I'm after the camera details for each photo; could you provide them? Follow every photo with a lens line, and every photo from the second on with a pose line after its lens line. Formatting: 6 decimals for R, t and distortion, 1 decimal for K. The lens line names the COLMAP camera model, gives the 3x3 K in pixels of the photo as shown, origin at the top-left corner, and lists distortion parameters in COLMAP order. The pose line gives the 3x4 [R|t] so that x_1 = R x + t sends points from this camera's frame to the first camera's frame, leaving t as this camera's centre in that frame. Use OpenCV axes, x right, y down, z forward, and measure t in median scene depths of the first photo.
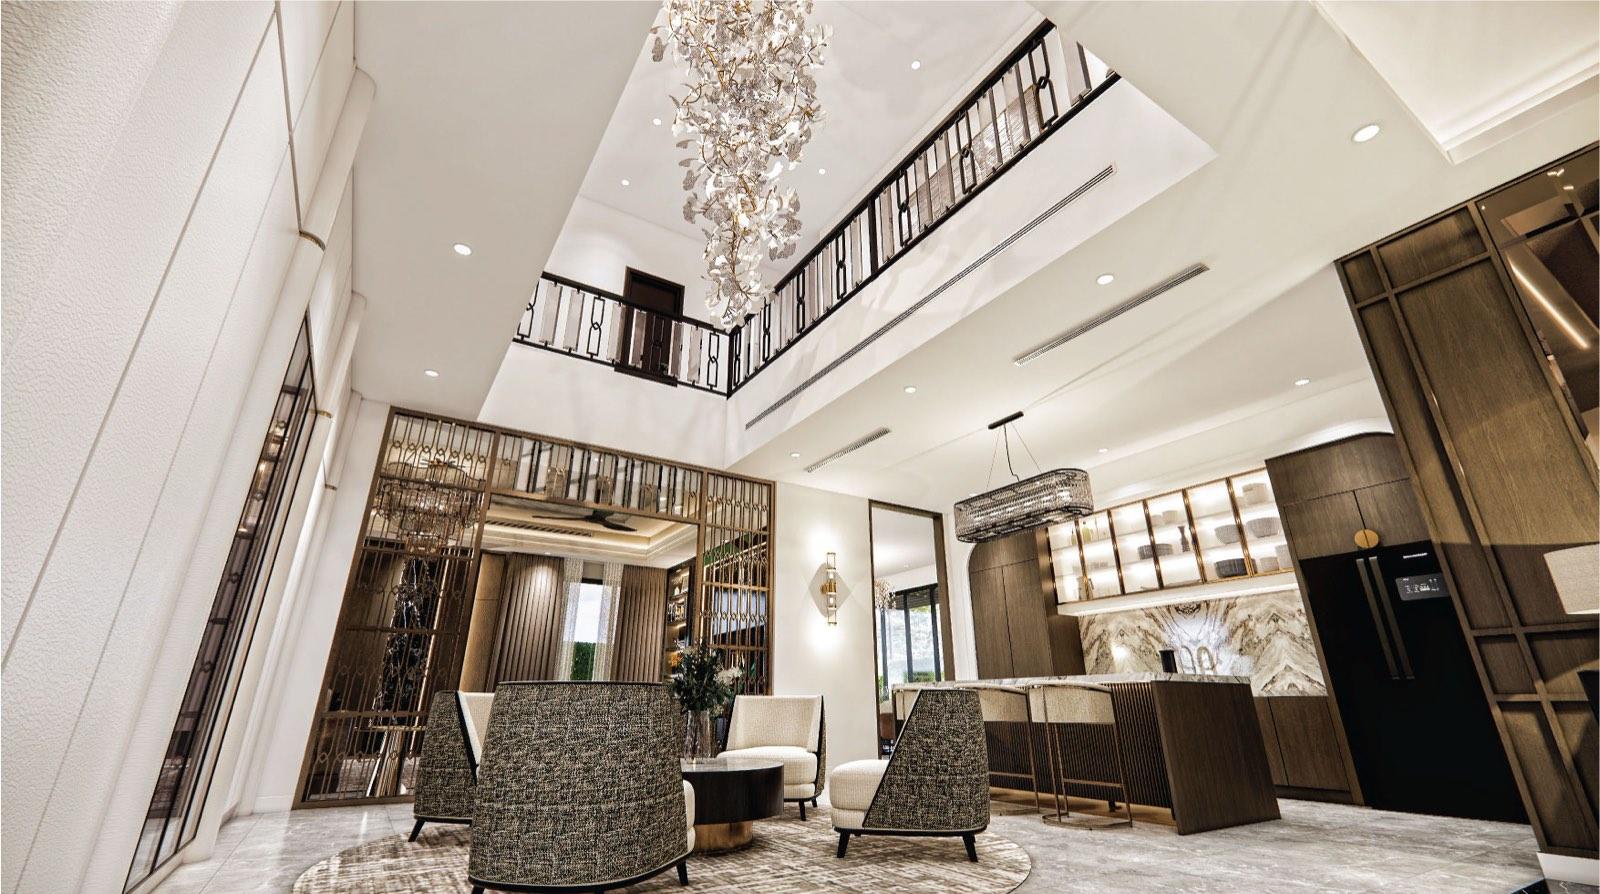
lens RADIAL K [[668.4, 0, 803.1], [0, 668.4, 448.0], [0, 0, 1]] dist [0.000472, -0.000286]
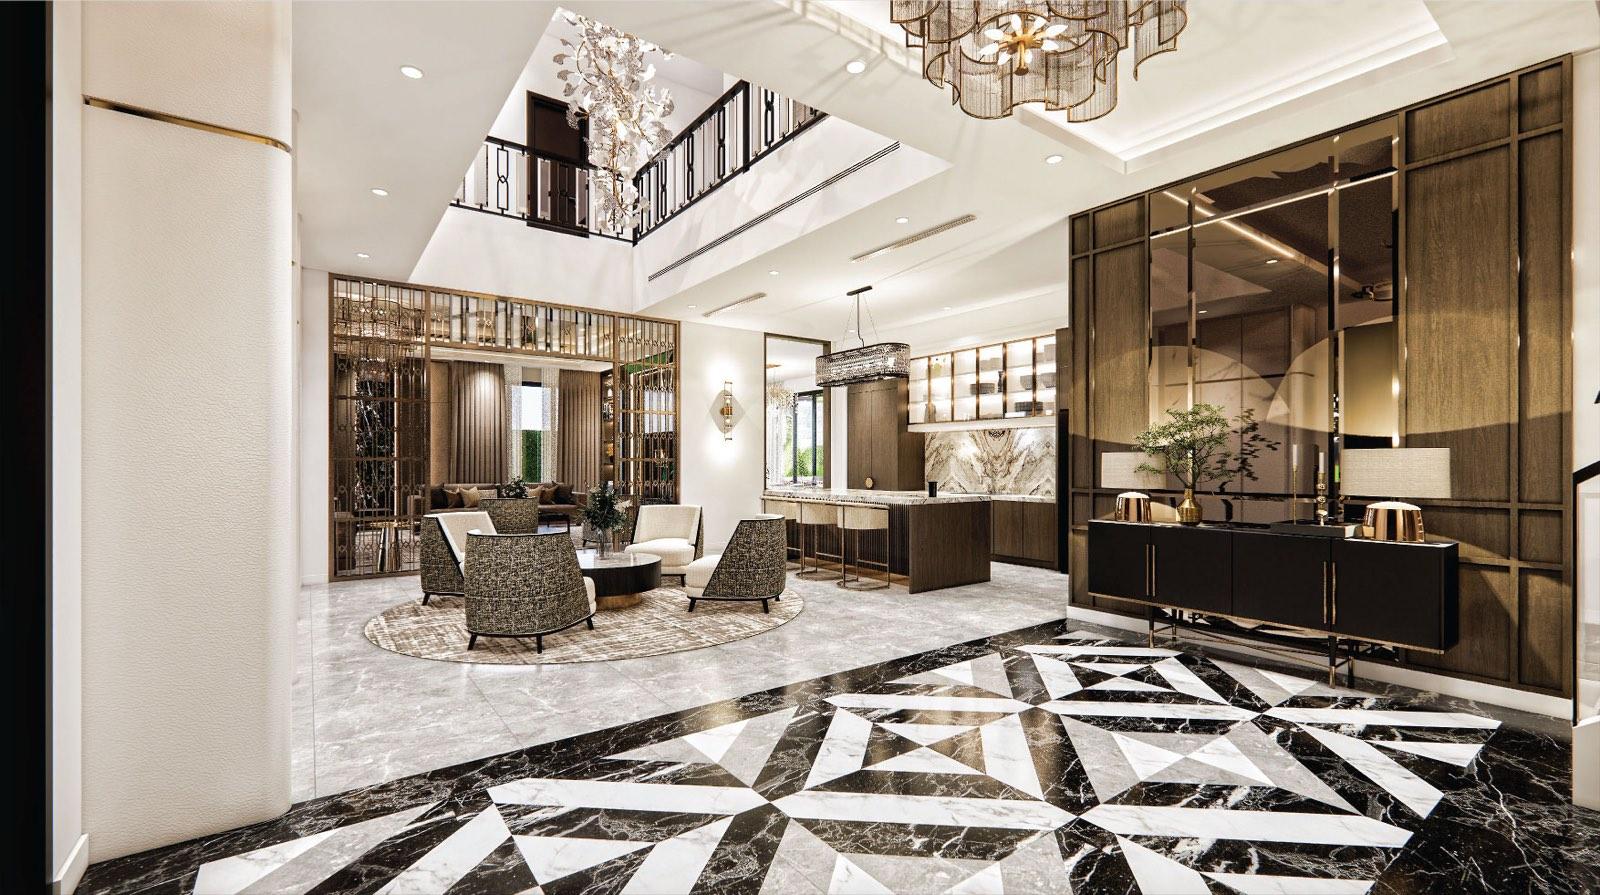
lens RADIAL K [[668.4, 0, 799.6], [0, 668.4, 460.4], [0, 0, 1]] dist [0.000472, -0.000286]
pose [[0.997661, -0.000078, 0.068356, 0.096500], [-0.024406, 0.933677, 0.357285, -0.159945], [-0.063851, -0.358118, 0.931491, -0.204899]]
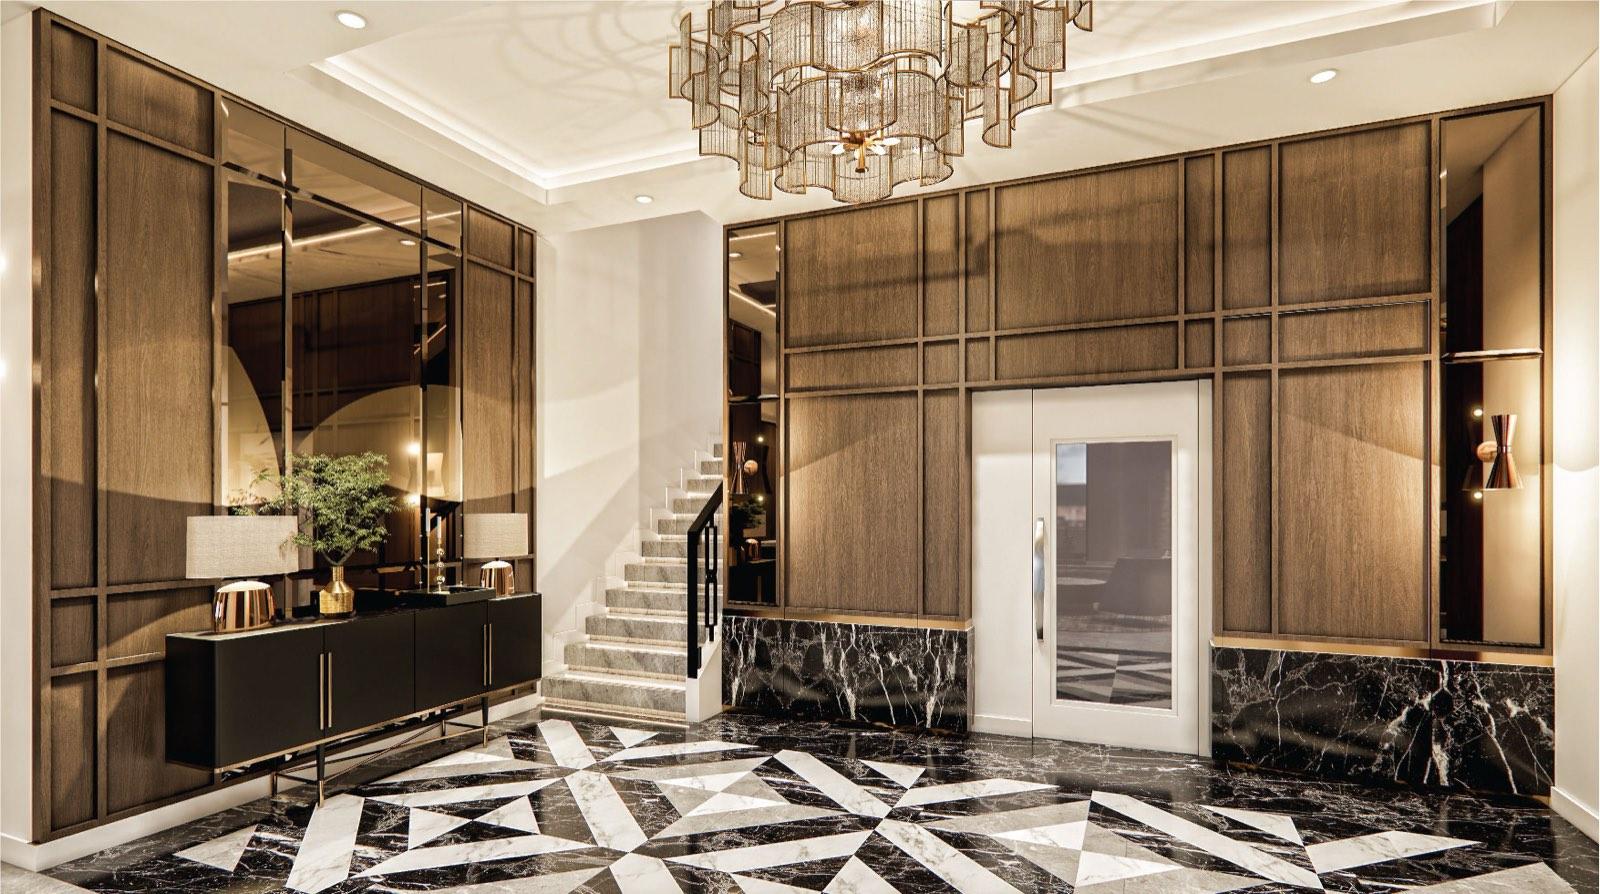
lens RADIAL K [[810.4, 0, 798.8], [0, 810.4, 502.0], [0, 0, 1]] dist [-0.000169, 0.000046]
pose [[-0.564182, 0.007127, 0.825620, -0.117841], [-0.296611, 0.931459, -0.210728, 0.051790], [-0.770533, -0.363776, -0.523399, 0.380157]]
